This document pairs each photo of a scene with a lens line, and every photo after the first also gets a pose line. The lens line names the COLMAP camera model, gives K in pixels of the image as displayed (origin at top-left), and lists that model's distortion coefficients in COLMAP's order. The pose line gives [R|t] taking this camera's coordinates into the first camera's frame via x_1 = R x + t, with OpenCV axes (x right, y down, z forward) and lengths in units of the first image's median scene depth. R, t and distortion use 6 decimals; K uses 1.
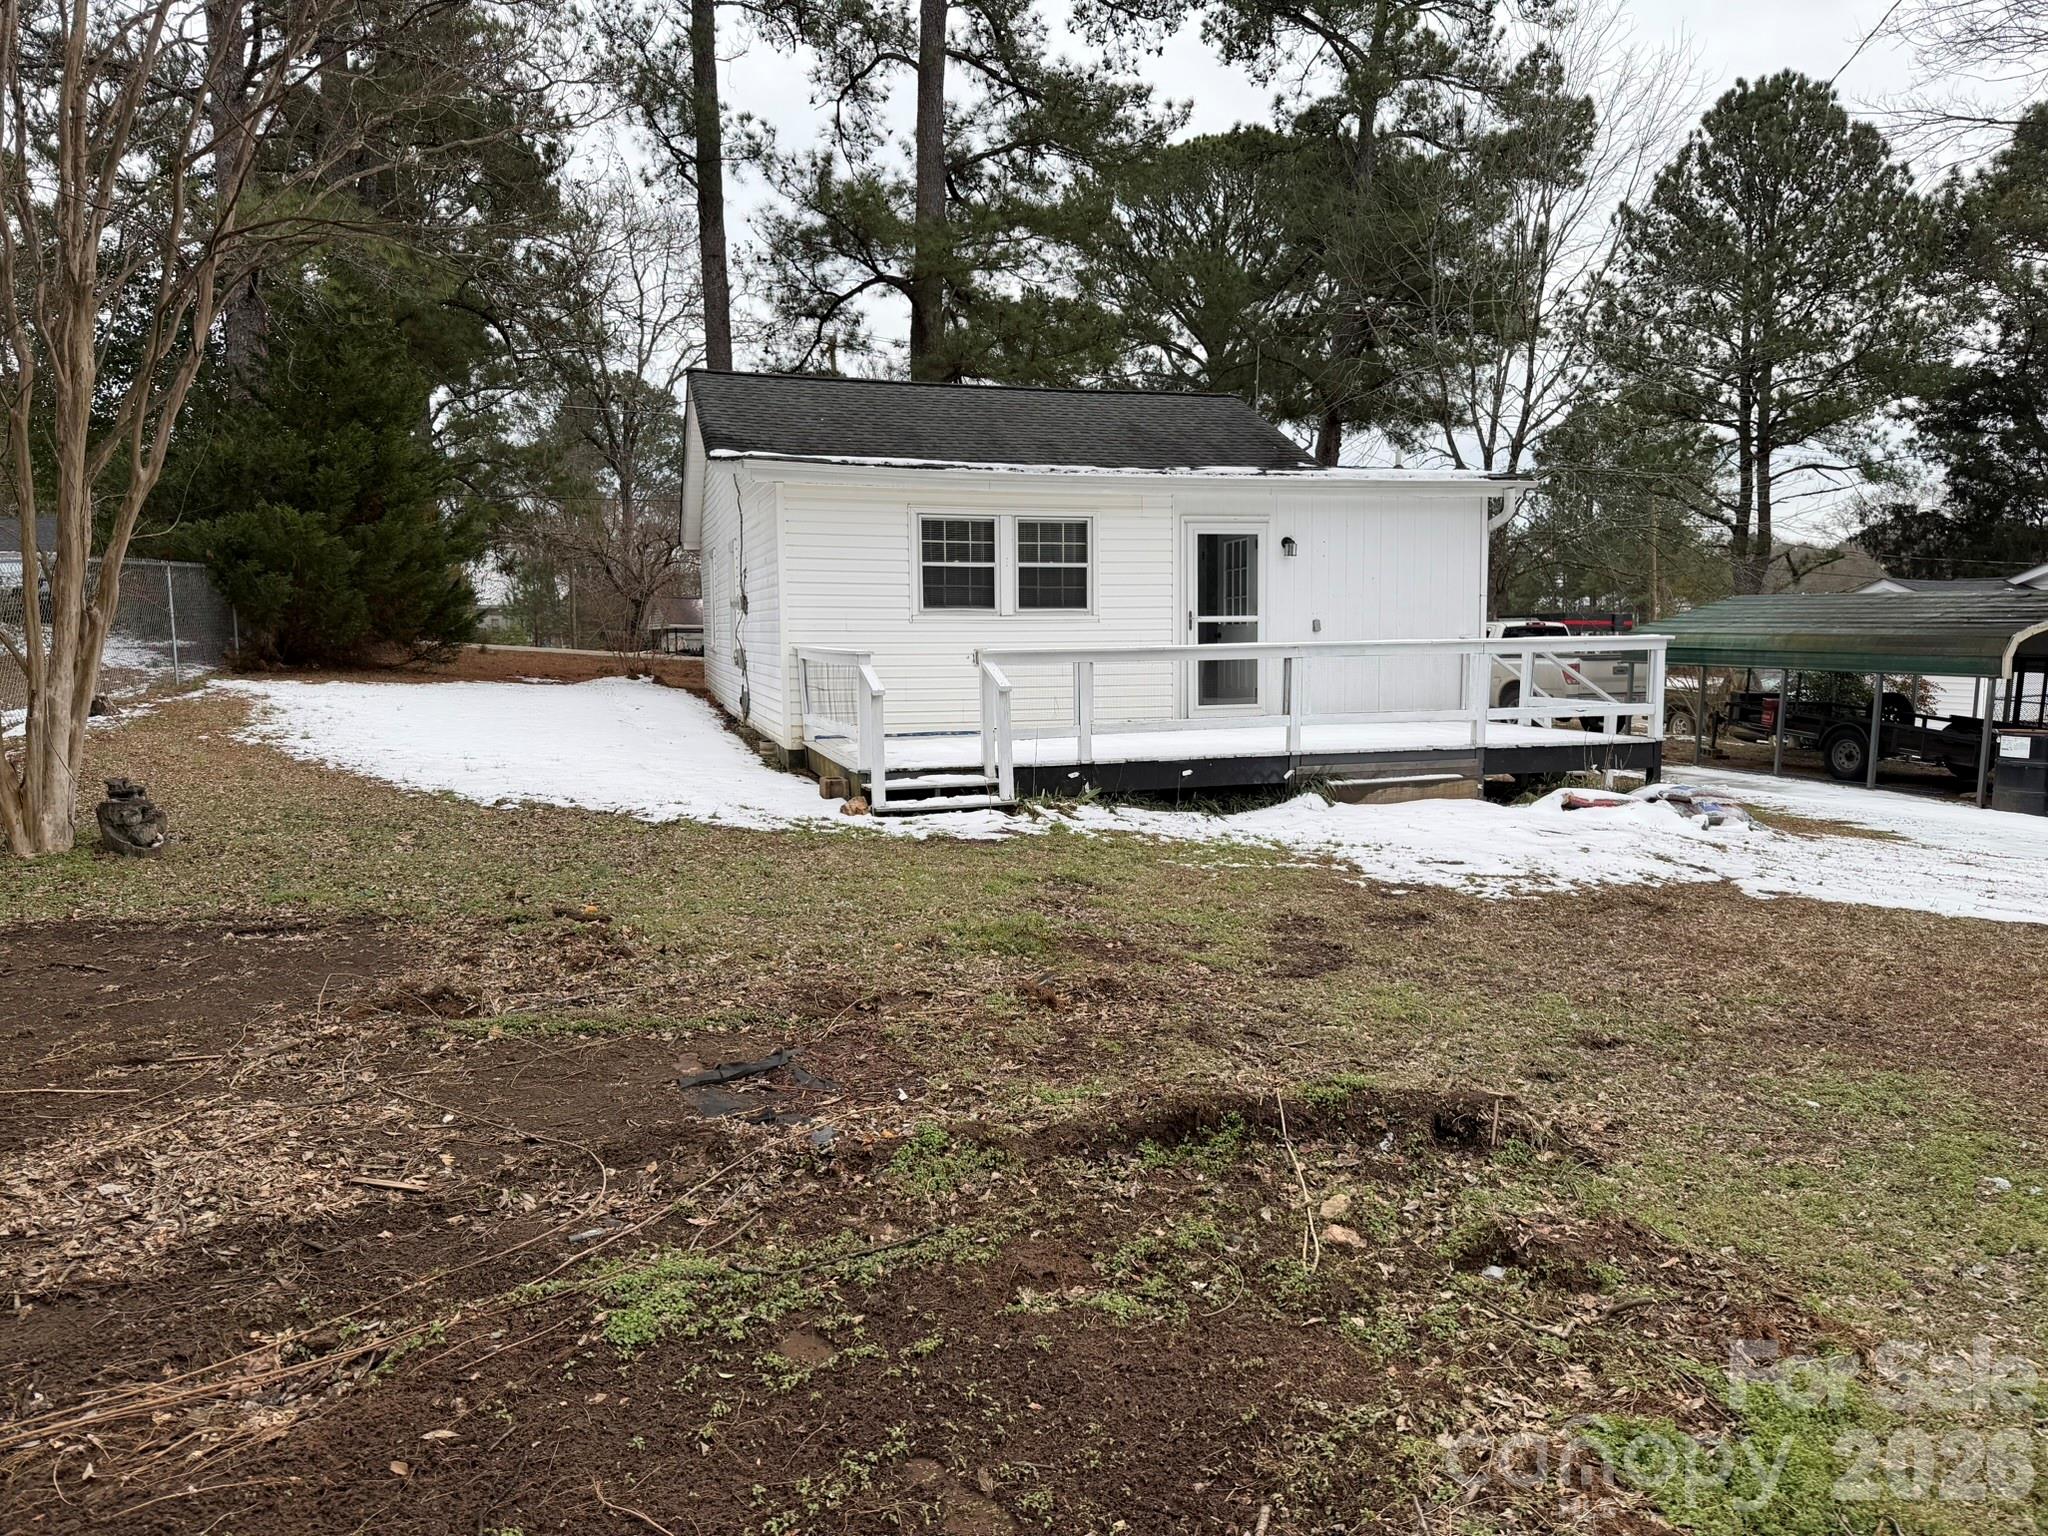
lens RADIAL K [[1443.3, 0, 1022.3], [0, 1443.3, 773.4], [0, 0, 1]] dist [0.001438, -0.008006]
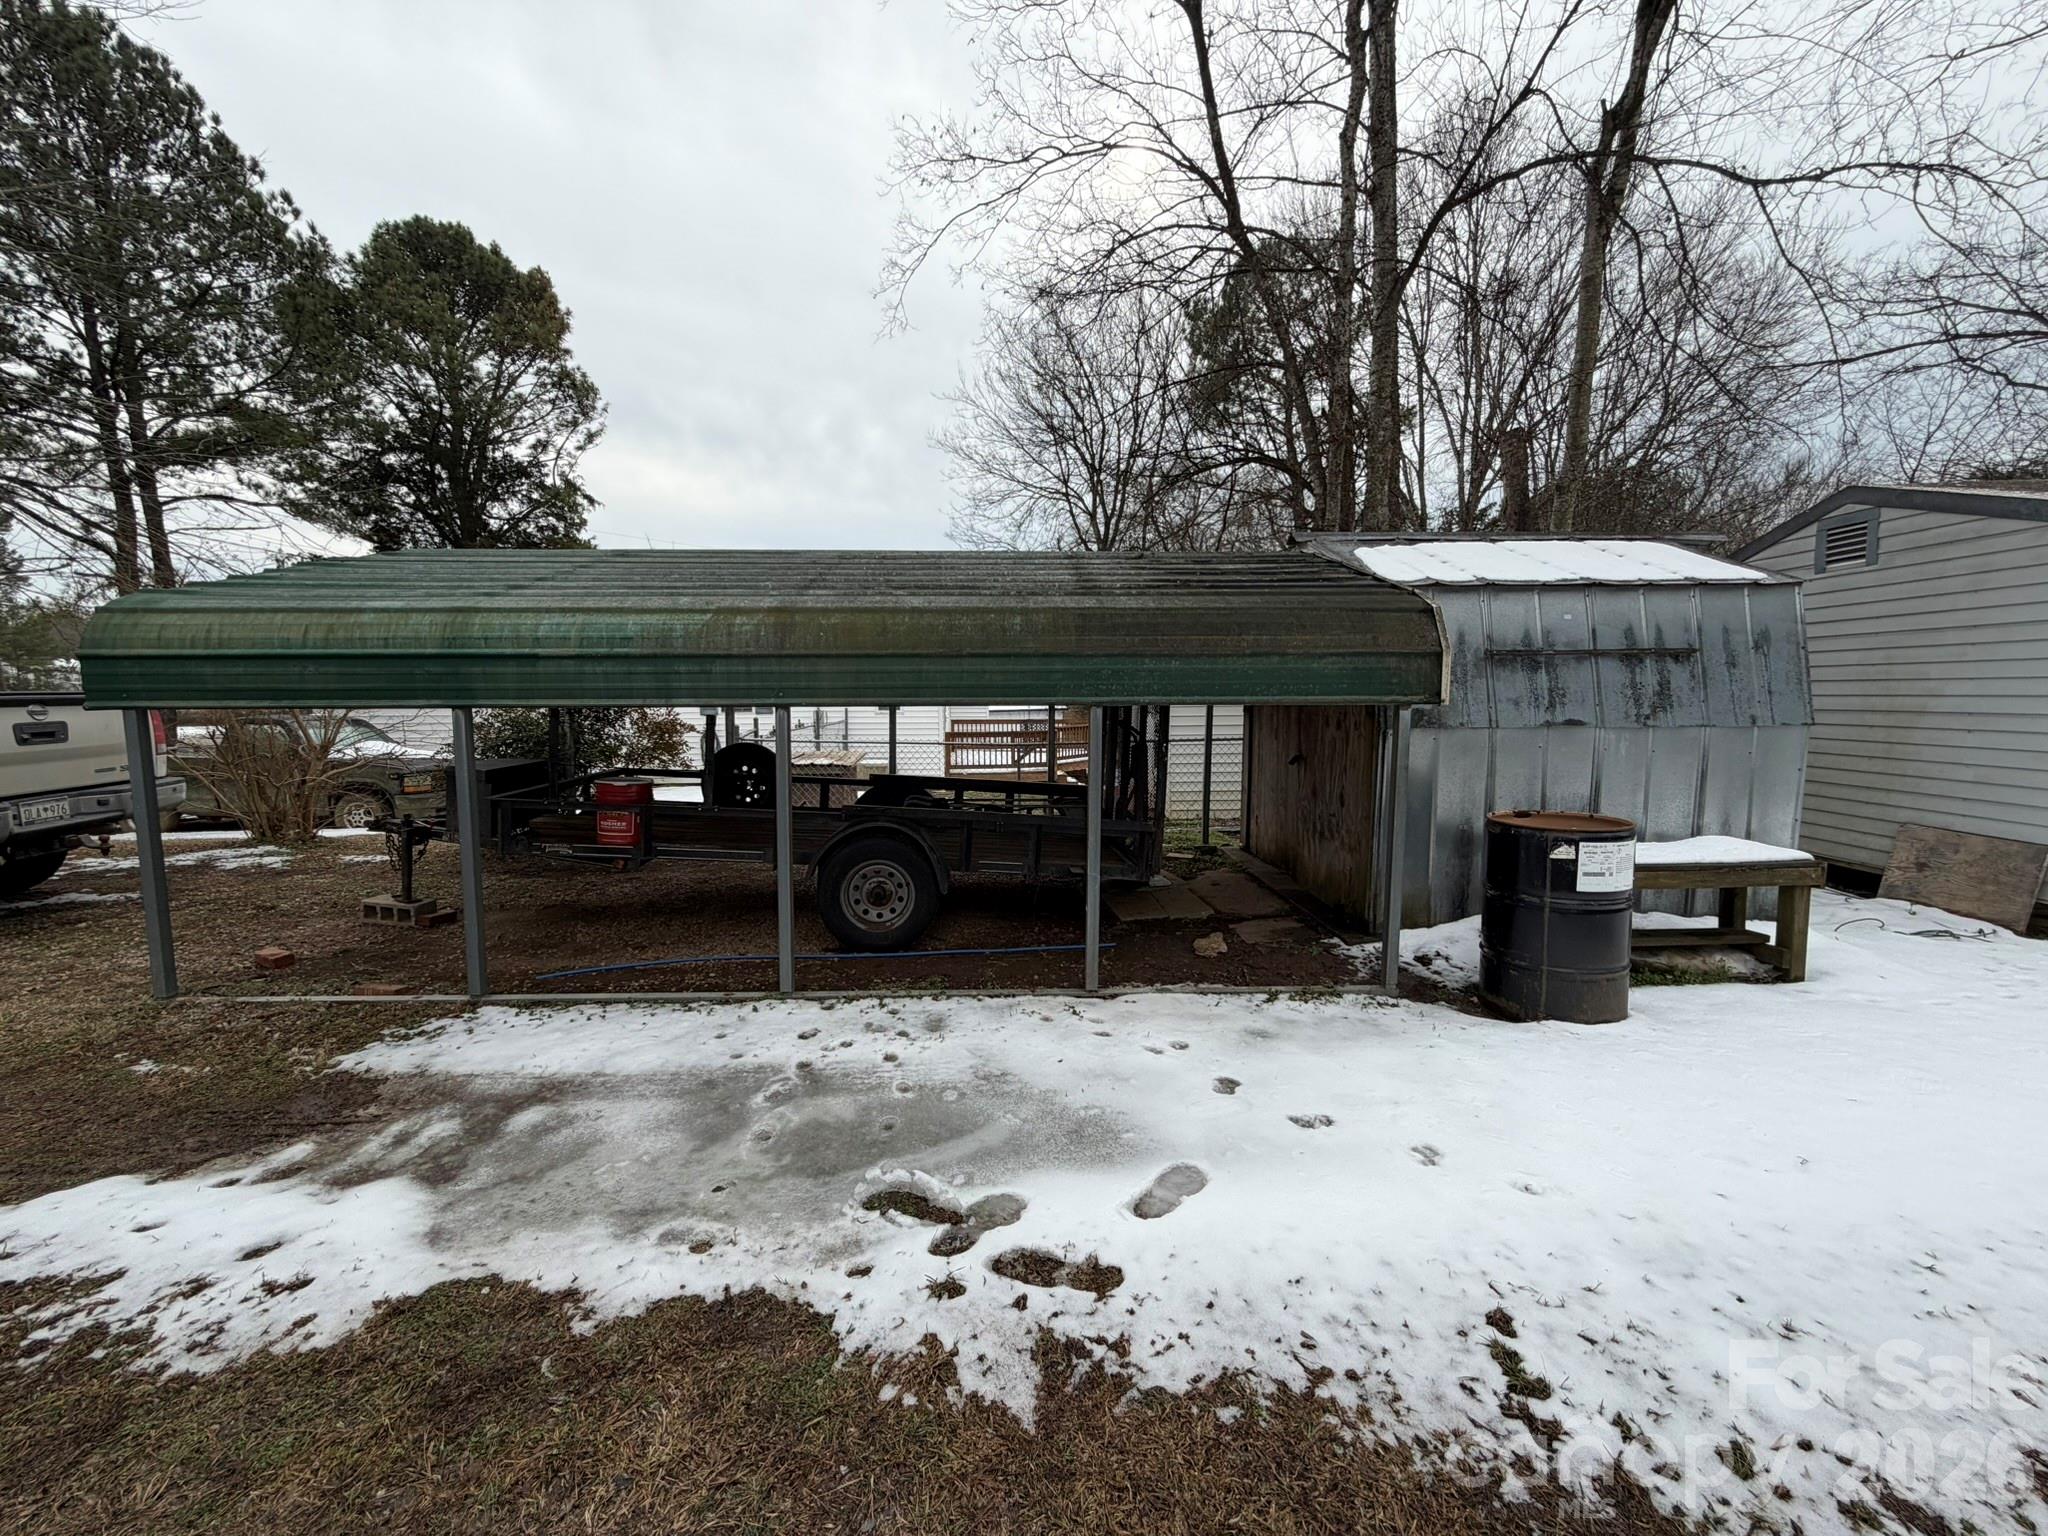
lens RADIAL K [[815.8, 0, 1015.2], [0, 815.8, 769.1], [0, 0, 1]] dist [0.000515, -0.000195]
pose [[0.245737, -0.105041, 0.963628, 0.148696], [0.105491, 0.991105, 0.081135, -0.028734], [-0.963579, 0.081716, 0.254632, 0.381640]]
